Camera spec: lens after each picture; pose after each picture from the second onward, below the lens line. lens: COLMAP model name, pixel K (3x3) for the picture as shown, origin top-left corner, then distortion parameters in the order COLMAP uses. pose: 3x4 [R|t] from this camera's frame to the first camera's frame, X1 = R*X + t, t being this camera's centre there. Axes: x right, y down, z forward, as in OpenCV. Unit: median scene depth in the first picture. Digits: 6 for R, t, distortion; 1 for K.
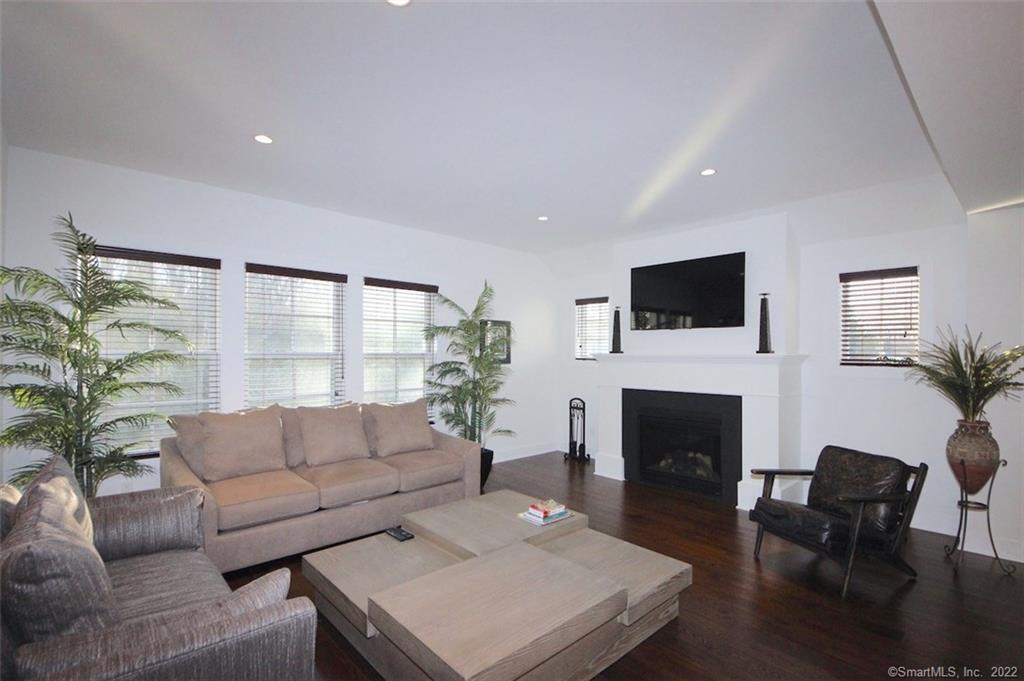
lens RADIAL K [[480.2, 0, 512.4], [0, 480.2, 351.5], [0, 0, 1]] dist [-0.012864, -0.004247]
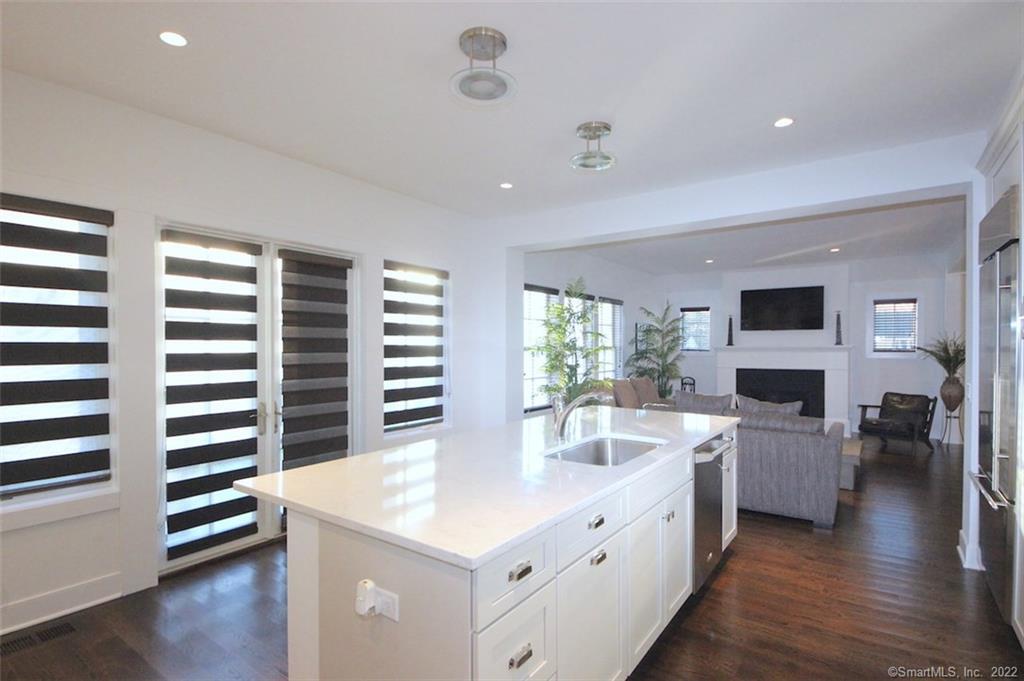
lens RADIAL K [[545.8, 0, 492.7], [0, 545.8, 350.6], [0, 0, 1]] dist [0.000271, -0.009954]
pose [[0.978077, -0.006983, 0.208128, -1.032681], [0.004684, 0.999922, 0.011537, -0.004916], [-0.208192, -0.010309, 0.978034, -0.632765]]
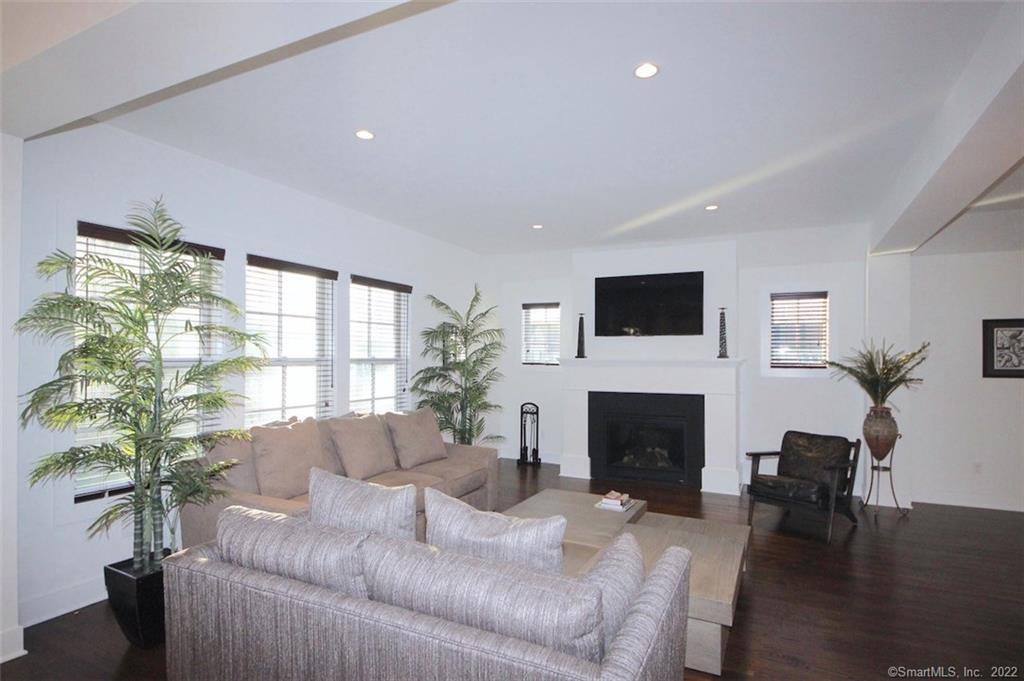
lens RADIAL K [[545.8, 0, 515.7], [0, 545.8, 347.1], [0, 0, 1]] dist [0.000271, -0.009954]
pose [[0.933231, 0.005764, 0.359230, -0.401293], [-0.000738, 0.999900, -0.014126, -0.003681], [-0.359276, 0.012917, 0.933142, -0.072235]]
